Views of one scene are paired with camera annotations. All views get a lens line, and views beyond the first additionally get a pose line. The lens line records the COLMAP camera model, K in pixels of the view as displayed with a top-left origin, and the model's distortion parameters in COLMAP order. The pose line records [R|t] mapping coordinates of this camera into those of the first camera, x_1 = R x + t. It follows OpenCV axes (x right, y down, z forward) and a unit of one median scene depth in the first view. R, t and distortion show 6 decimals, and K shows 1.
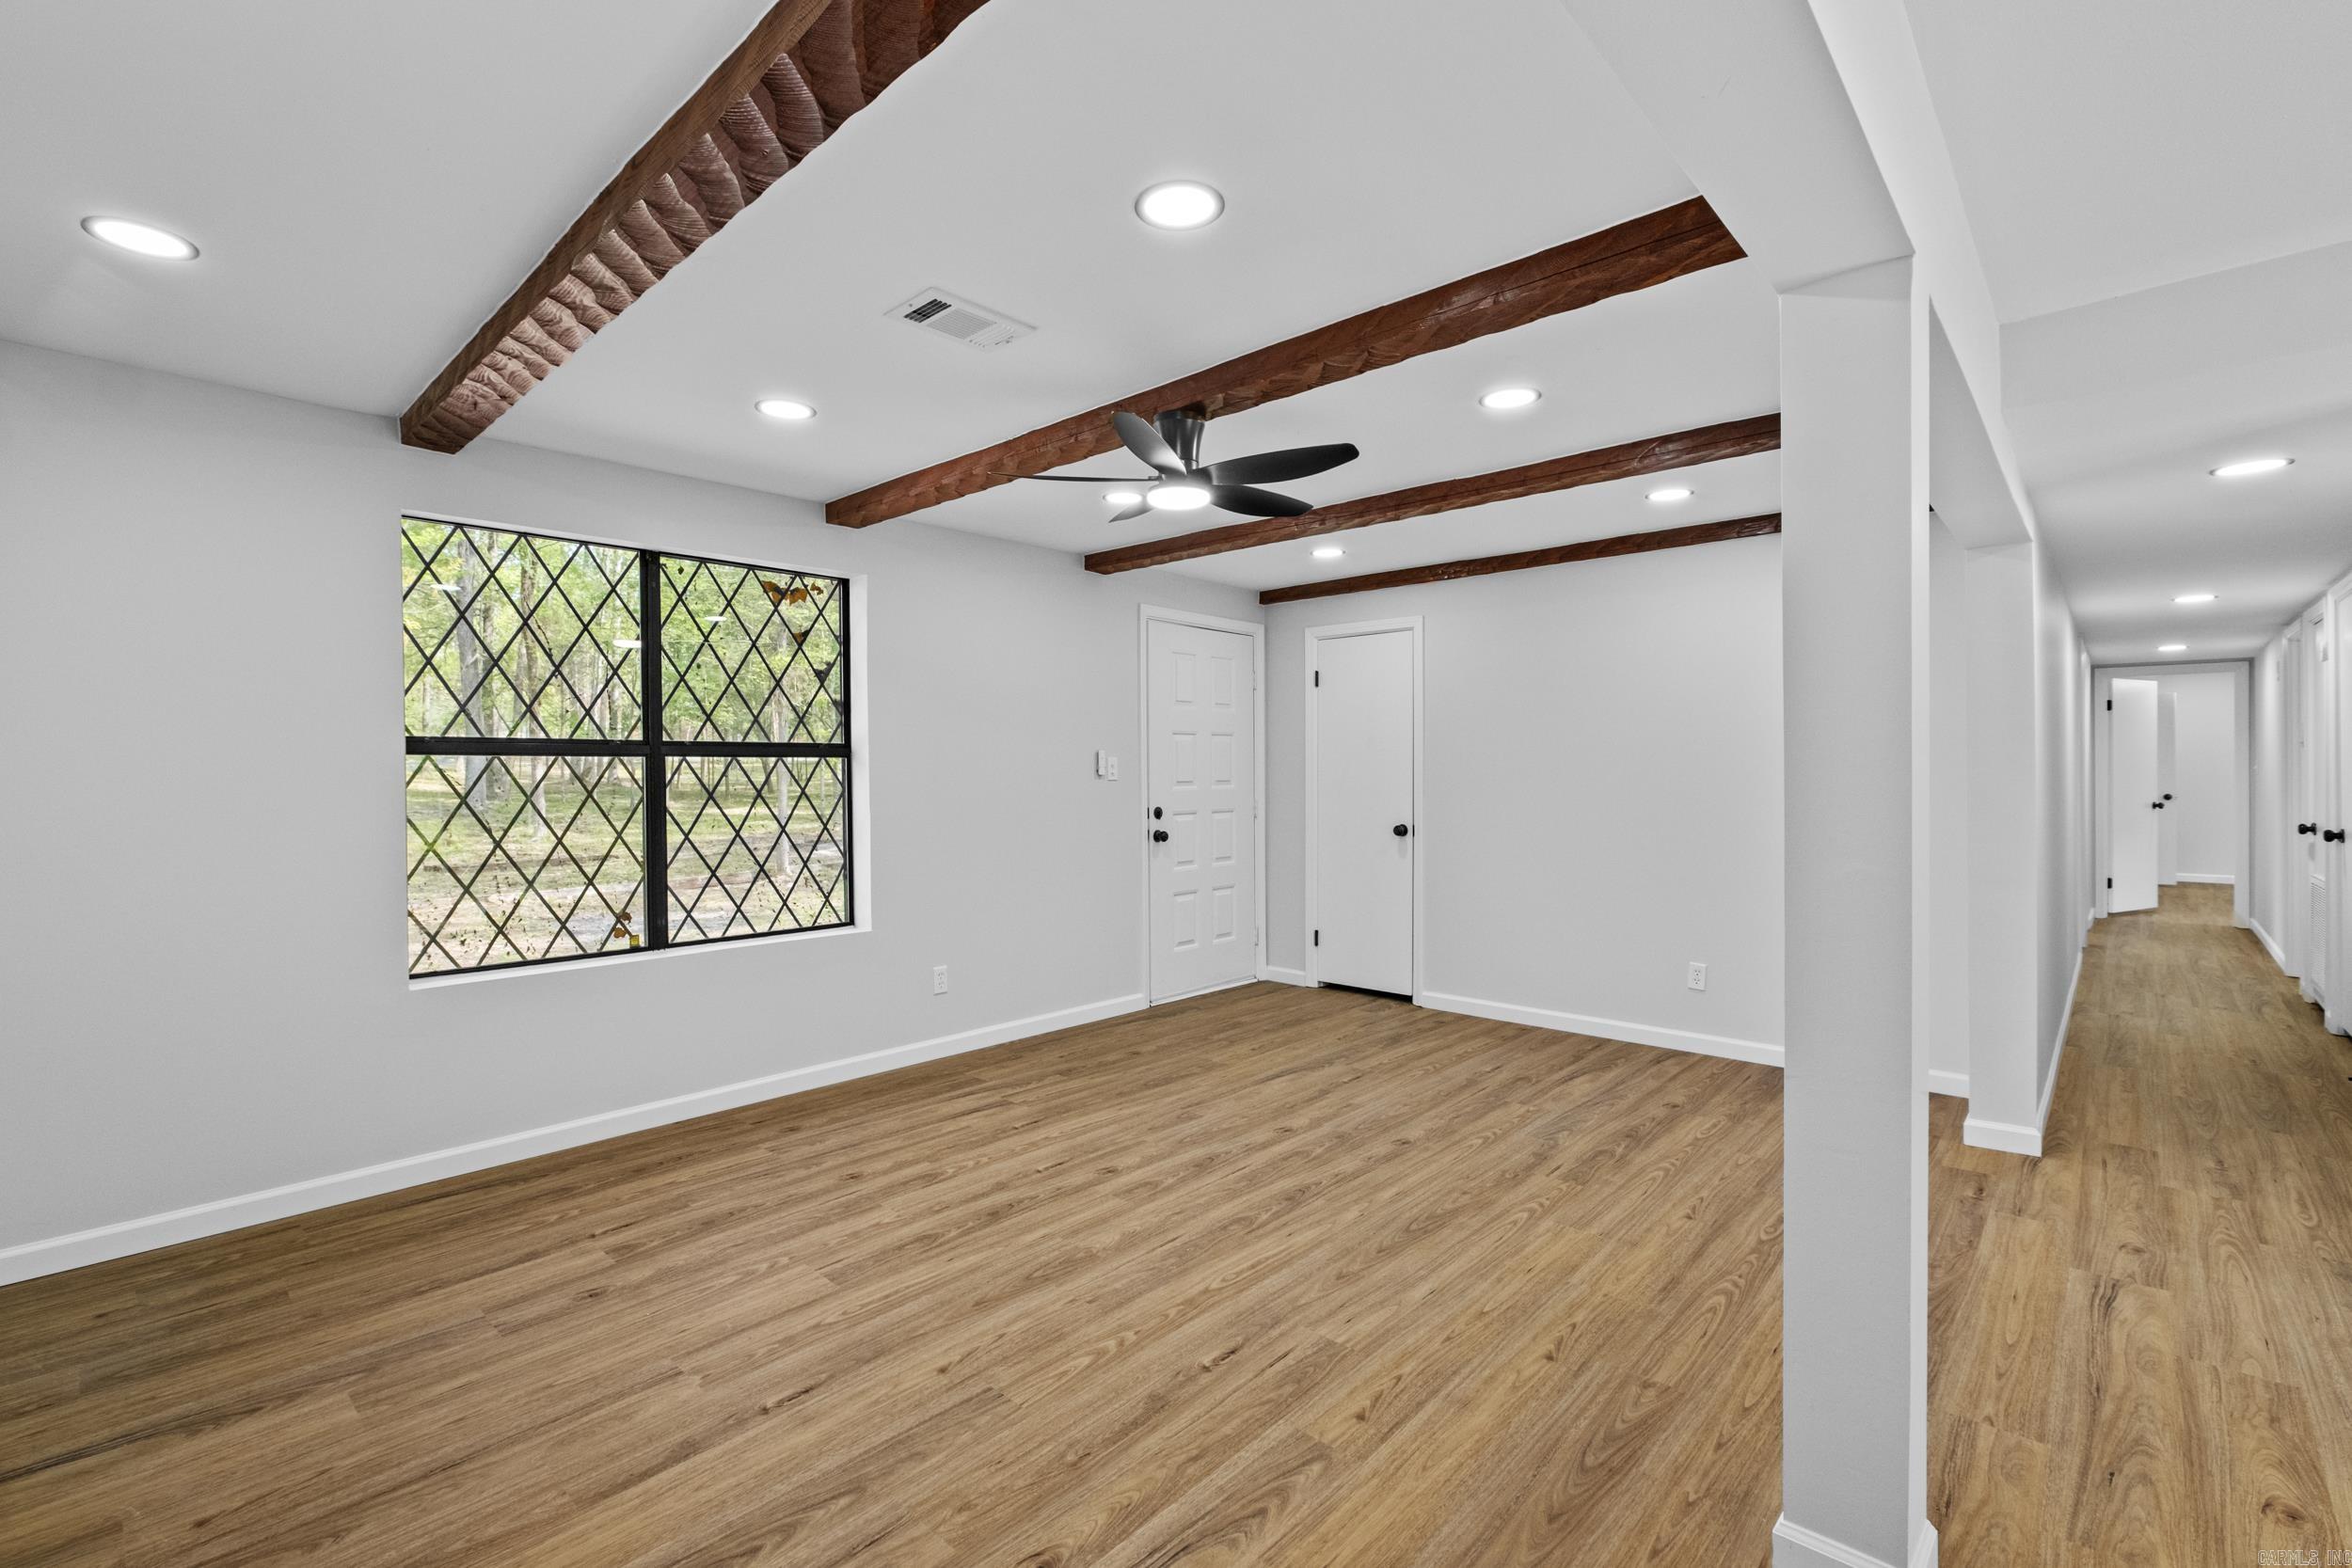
lens RADIAL K [[1038.4, 0, 1167.0], [0, 1038.4, 775.7], [0, 0, 1]] dist [-0.006194, -0.000722]
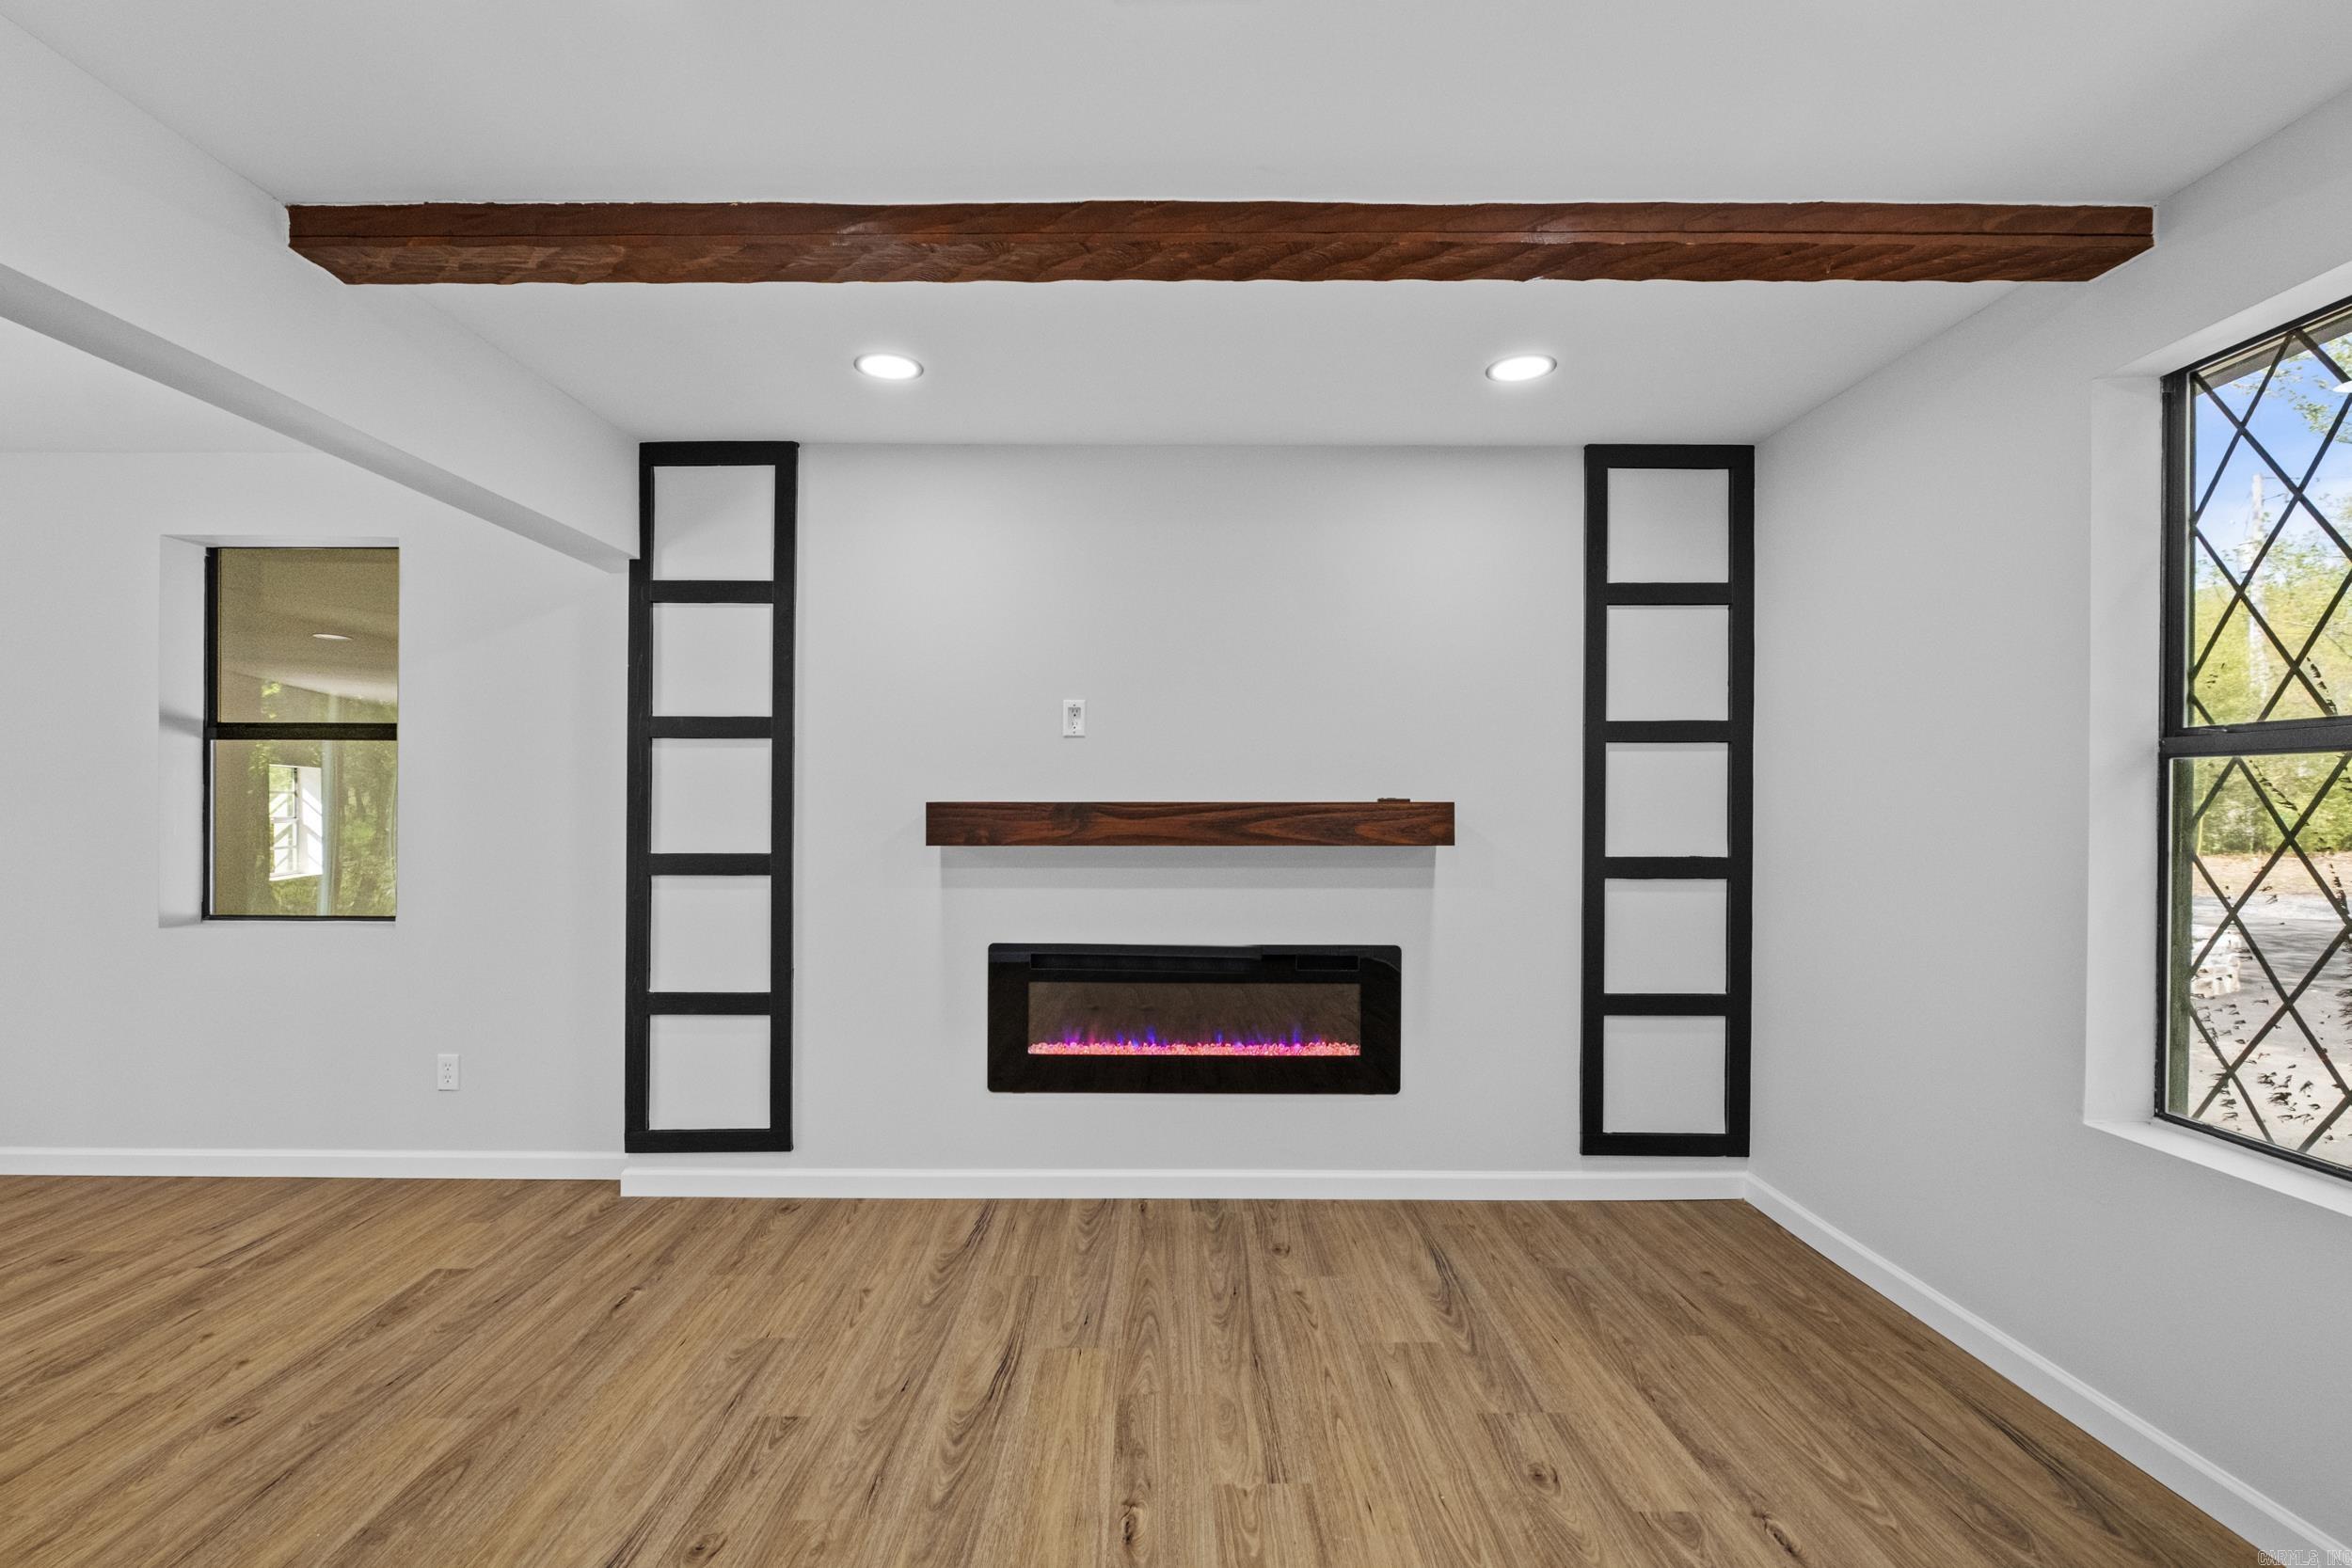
lens RADIAL K [[1037.1, 0, 1164.1], [0, 1037.1, 812.4], [0, 0, 1]] dist [-0.006844, 0.000080]
pose [[-0.730428, 0.011756, -0.682889, 0.124647], [0.003102, 0.999899, 0.013896, 0.002425], [0.682983, 0.008031, -0.730390, 1.073793]]
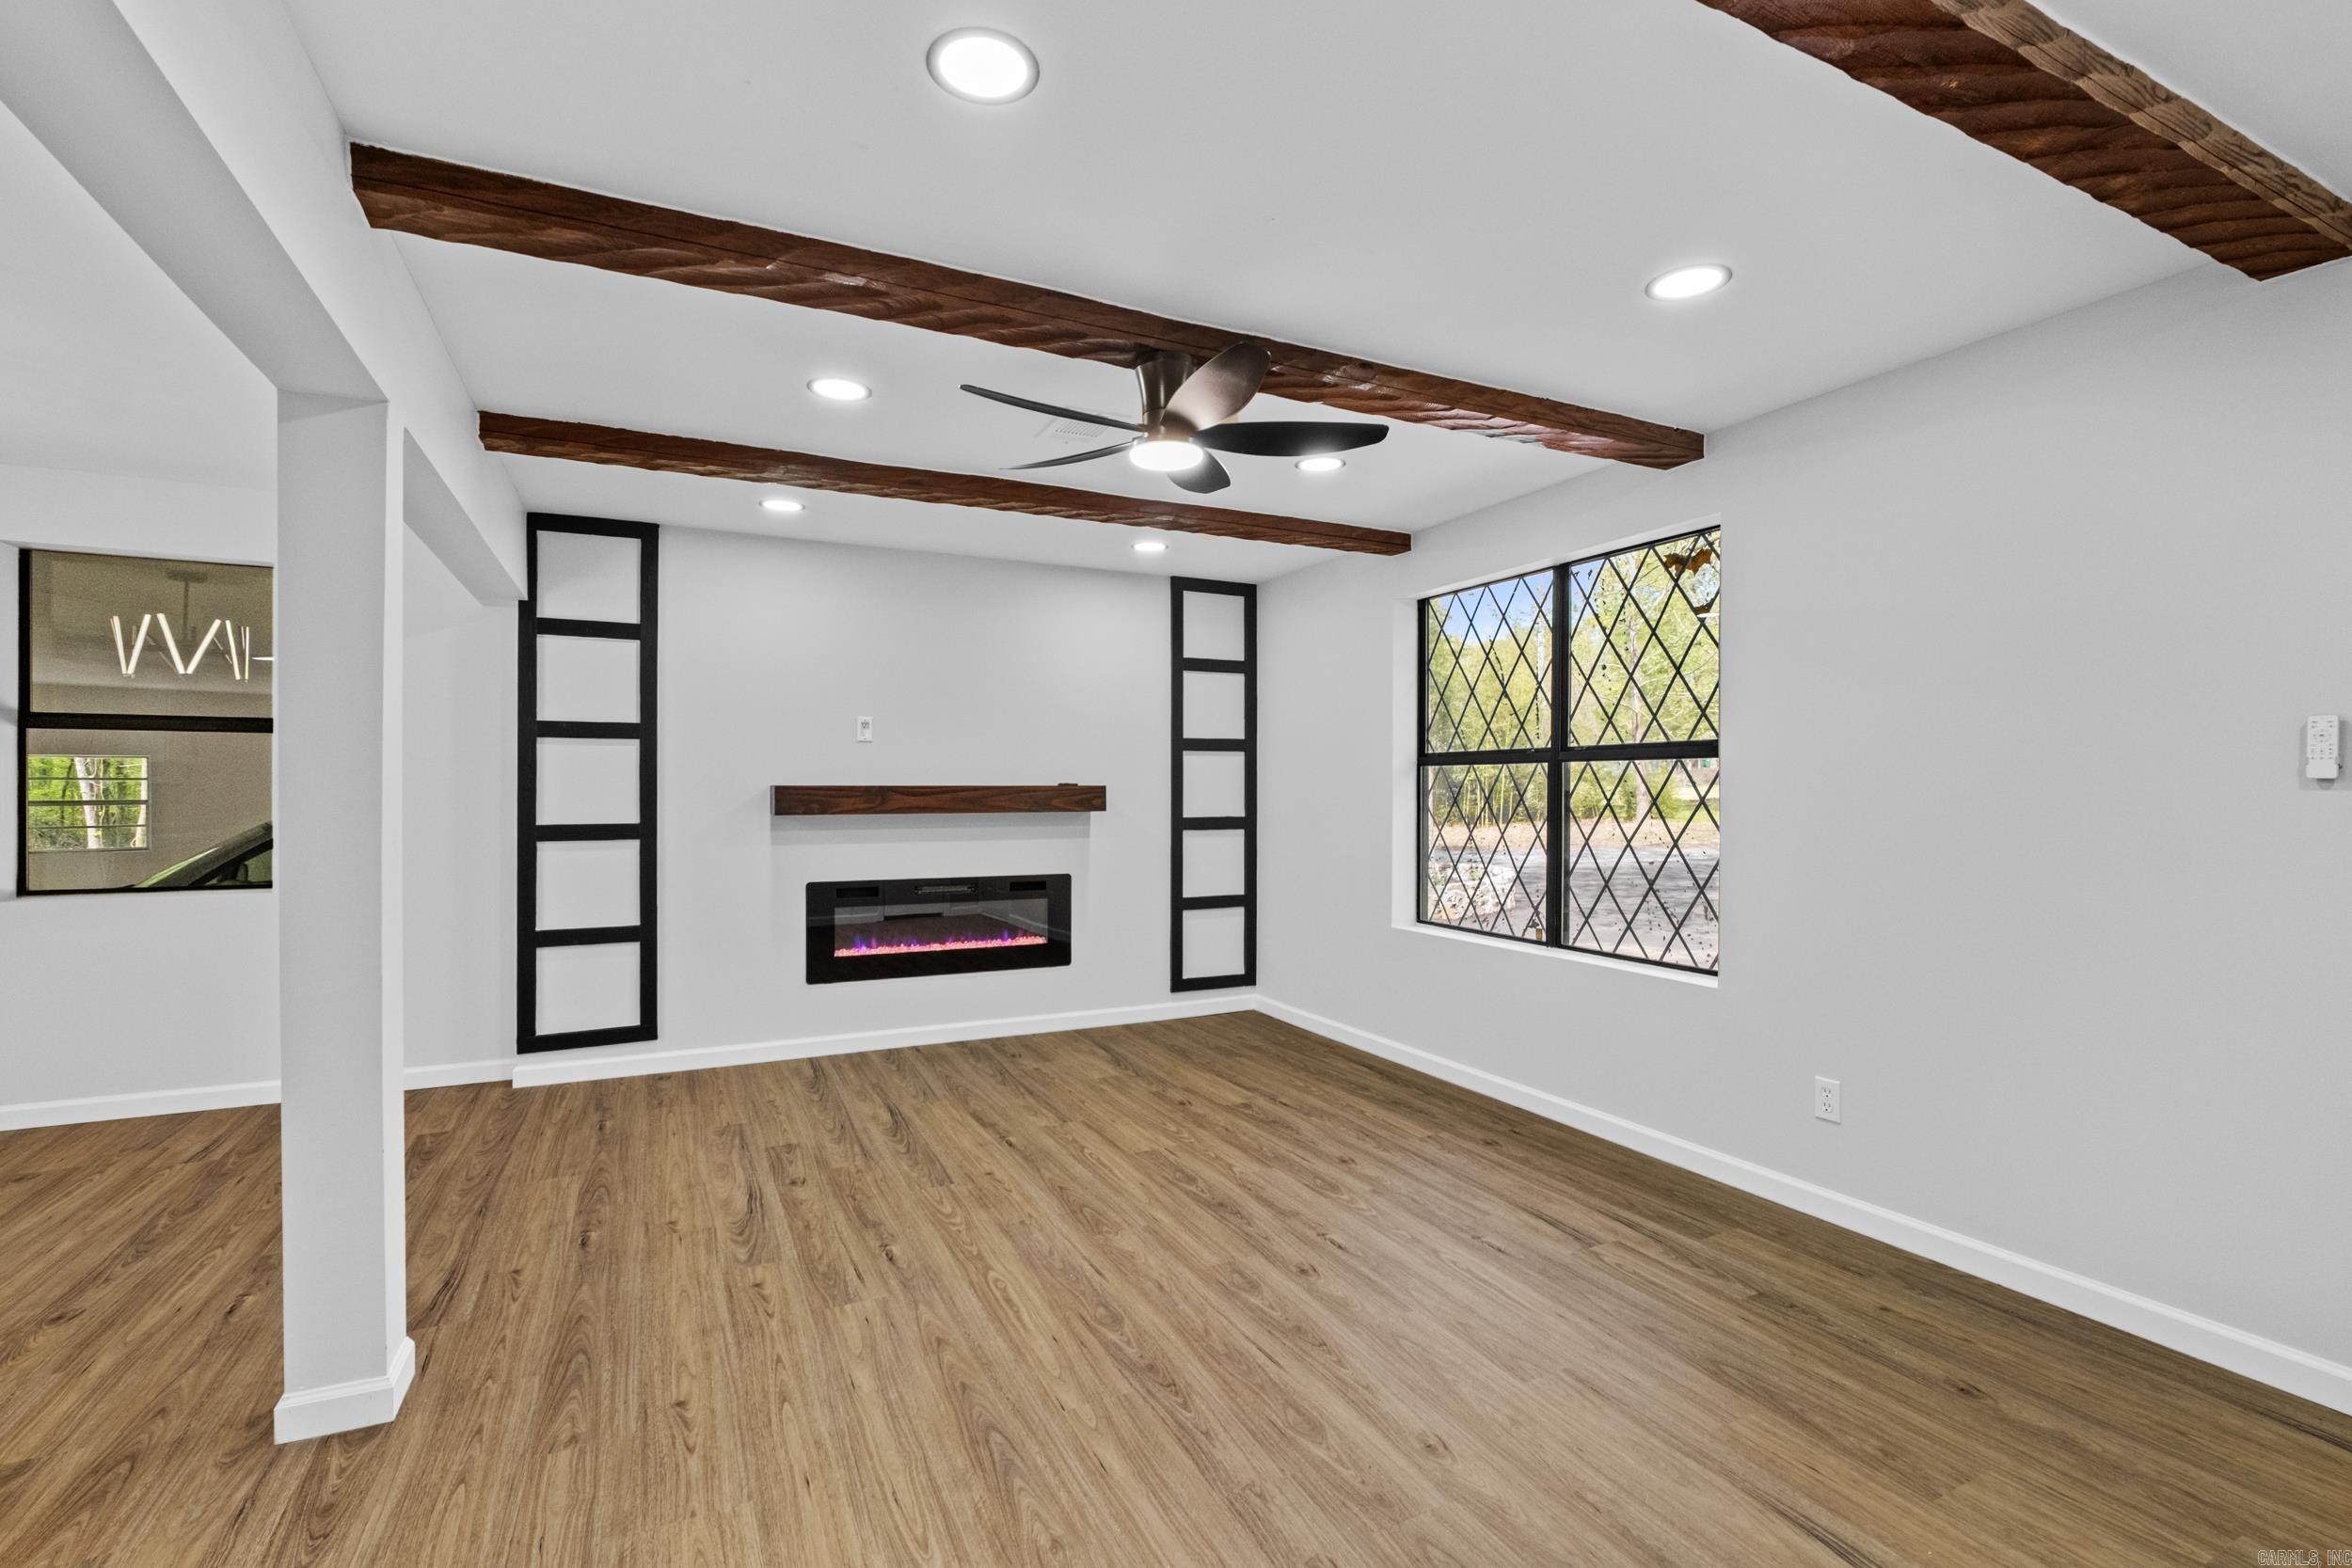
lens RADIAL K [[1037.7, 0, 1159.3], [0, 1037.7, 794.4], [0, 0, 1]] dist [-0.007004, 0.000044]
pose [[-0.360587, 0.014064, -0.932620, 0.756517], [0.001453, 0.999894, 0.014516, -0.002590], [0.932724, 0.003879, -0.360569, 1.219953]]
